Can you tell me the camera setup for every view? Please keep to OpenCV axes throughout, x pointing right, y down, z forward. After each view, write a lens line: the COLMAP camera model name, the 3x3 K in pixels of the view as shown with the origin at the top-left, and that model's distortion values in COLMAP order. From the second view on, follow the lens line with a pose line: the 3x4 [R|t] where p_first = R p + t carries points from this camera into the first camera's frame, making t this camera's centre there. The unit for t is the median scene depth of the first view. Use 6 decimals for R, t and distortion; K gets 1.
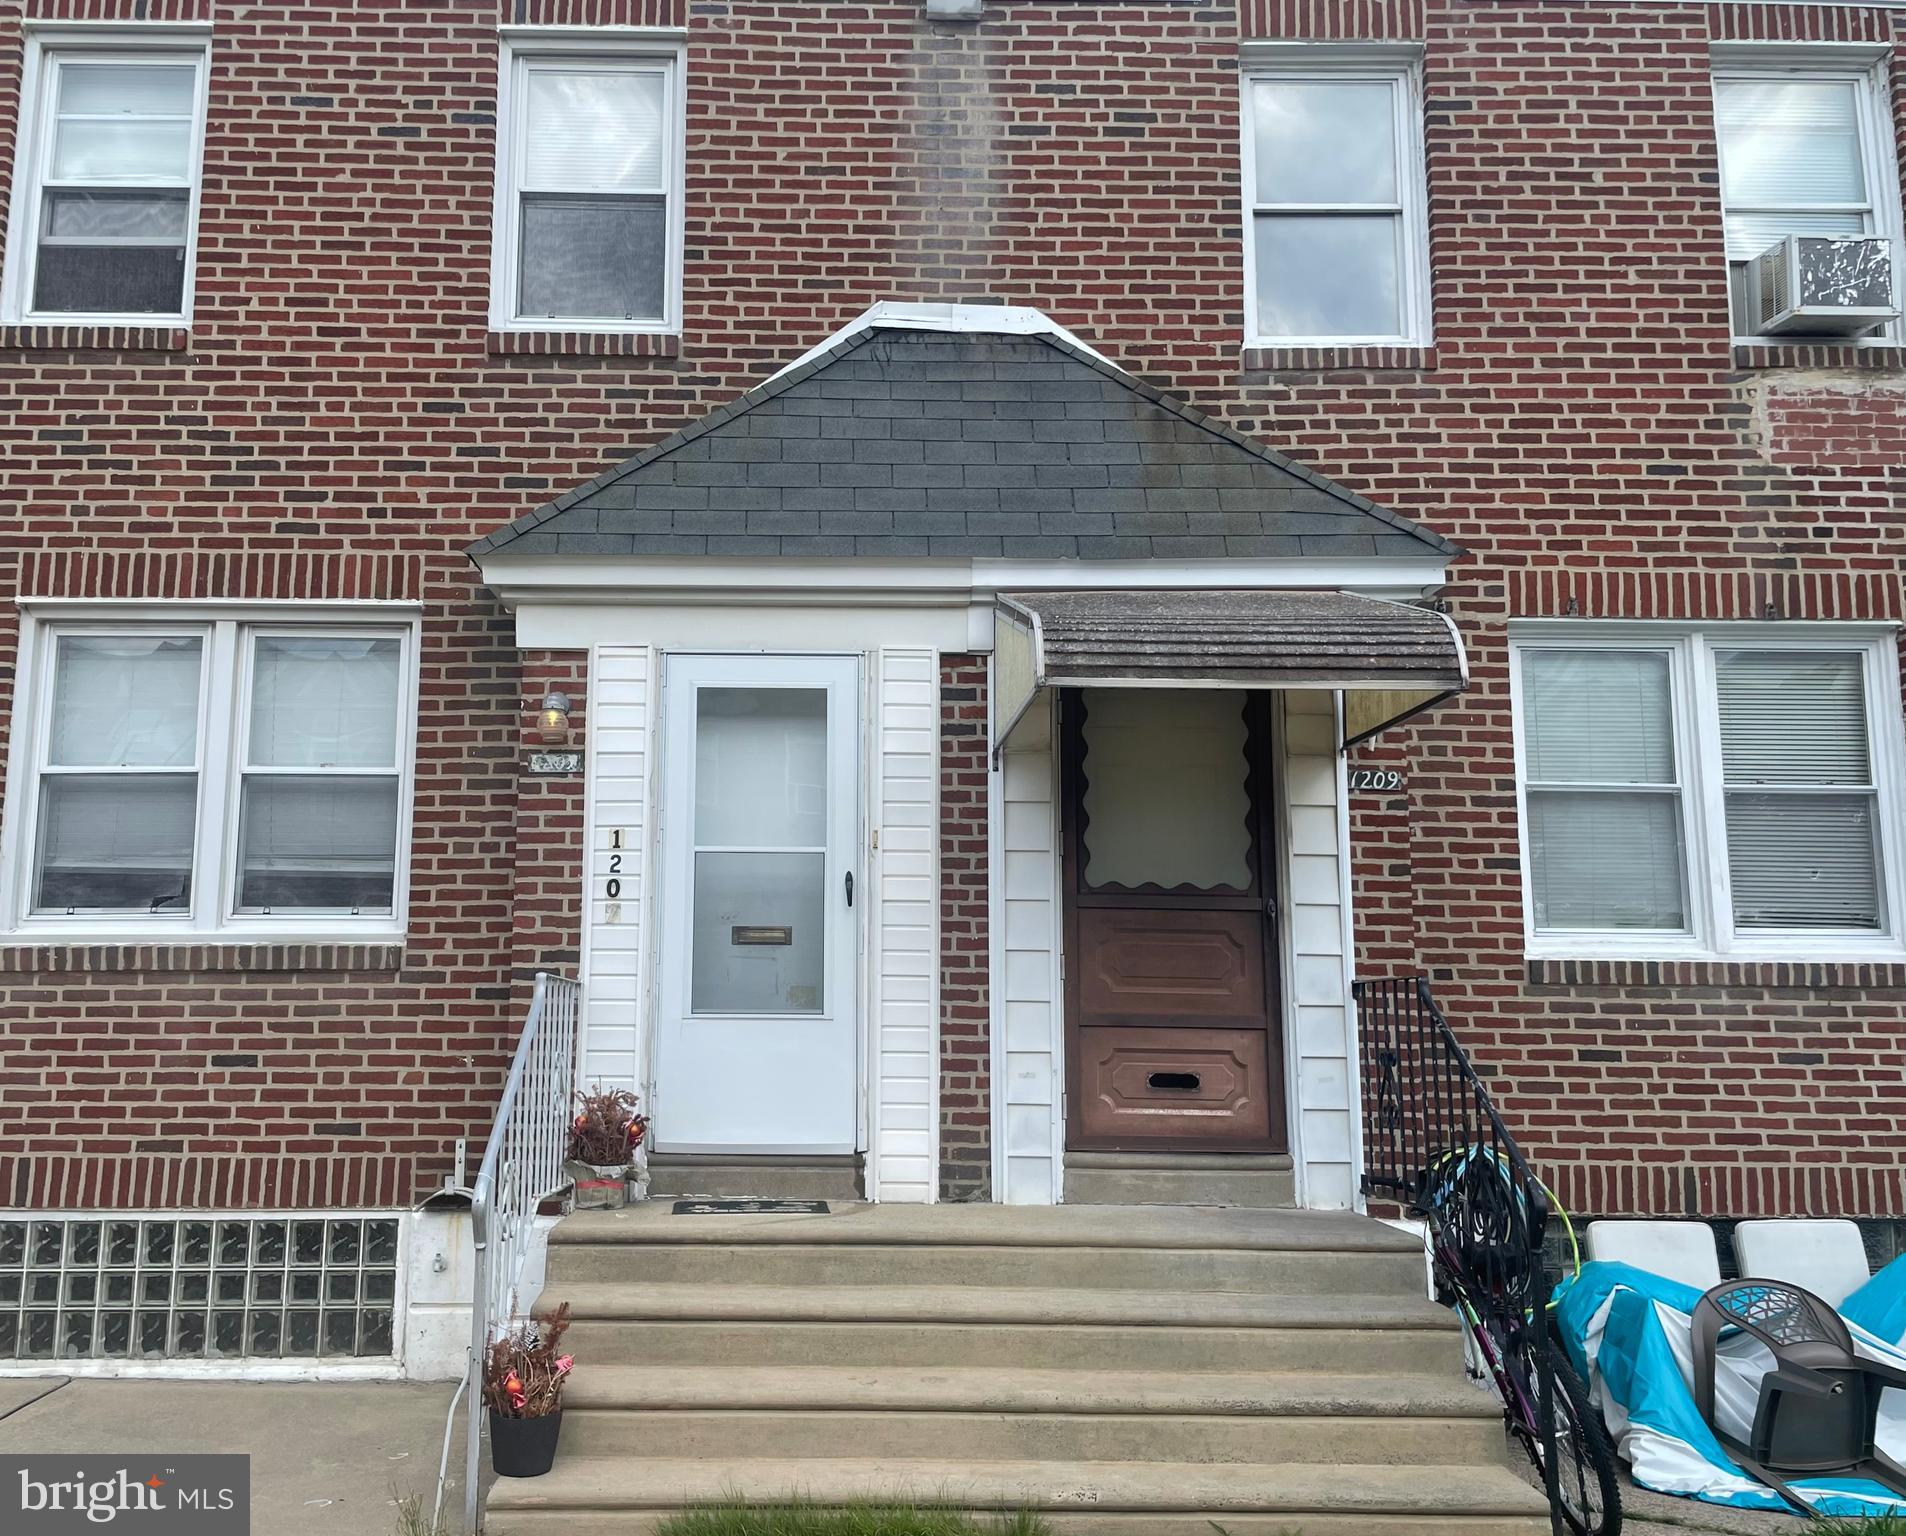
lens RADIAL K [[1806.1, 0, 952.1], [0, 1806.1, 781.2], [0, 0, 1]] dist [0.042830, 0.000000]
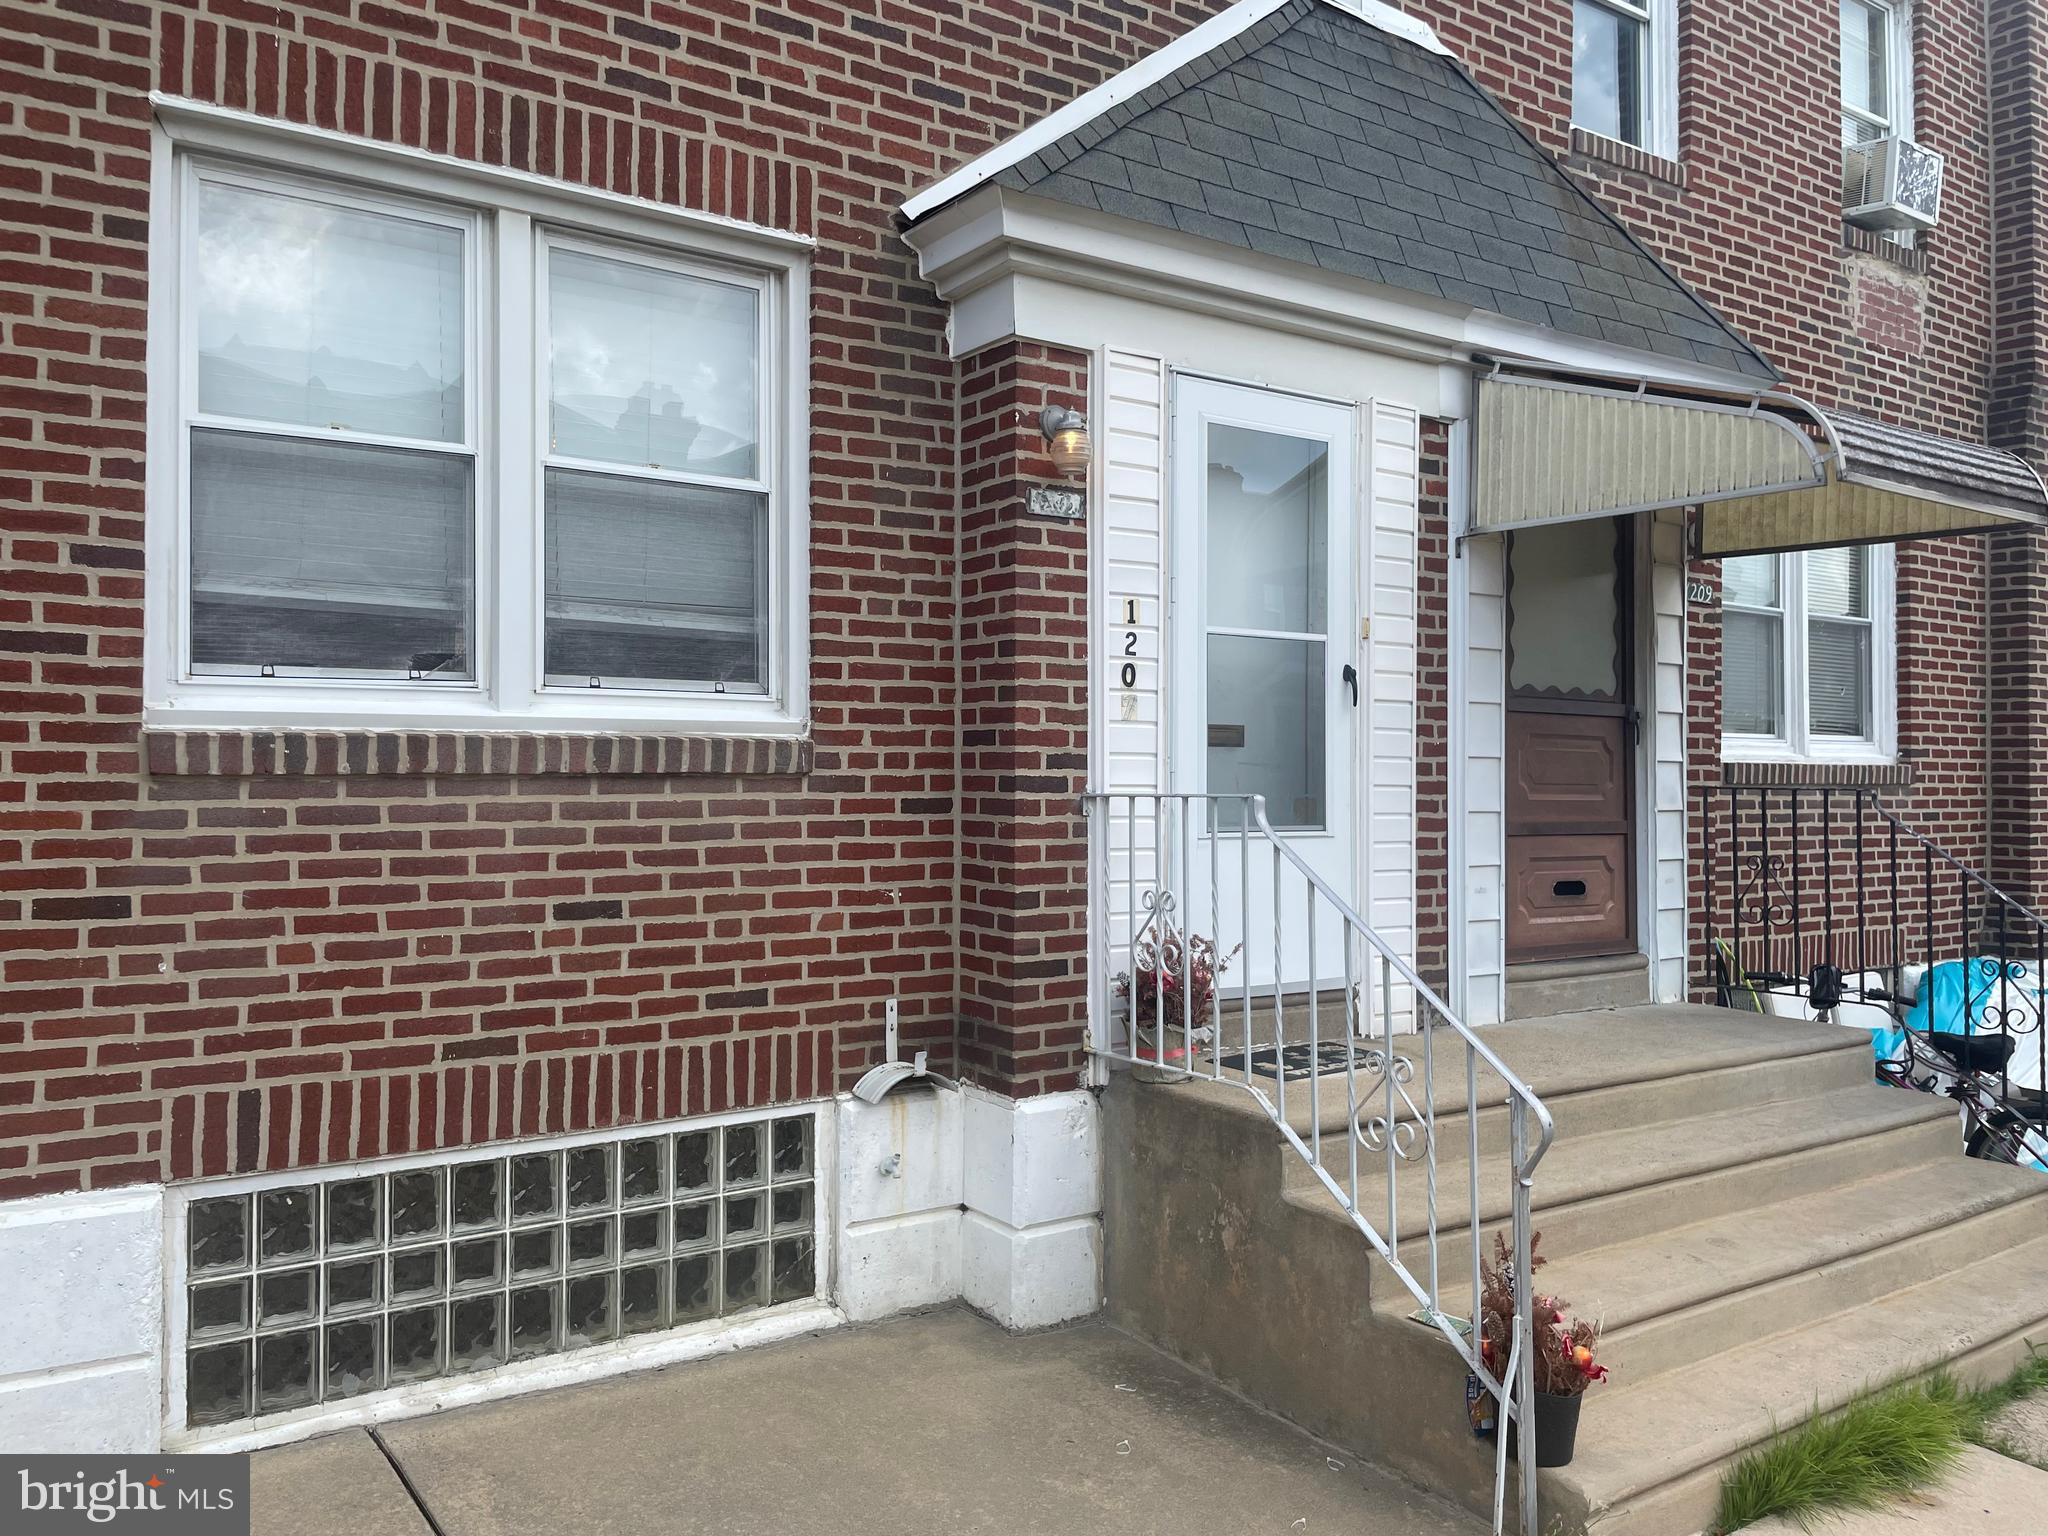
lens RADIAL K [[1571.9, 0, 1011.6], [0, 1571.9, 768.3], [0, 0, 1]] dist [0.066000, -0.080171]
pose [[0.821830, -0.000260, 0.569733, -0.595751], [-0.084240, 0.988953, 0.121966, 0.020148], [-0.563470, -0.148230, 0.812729, 0.458731]]
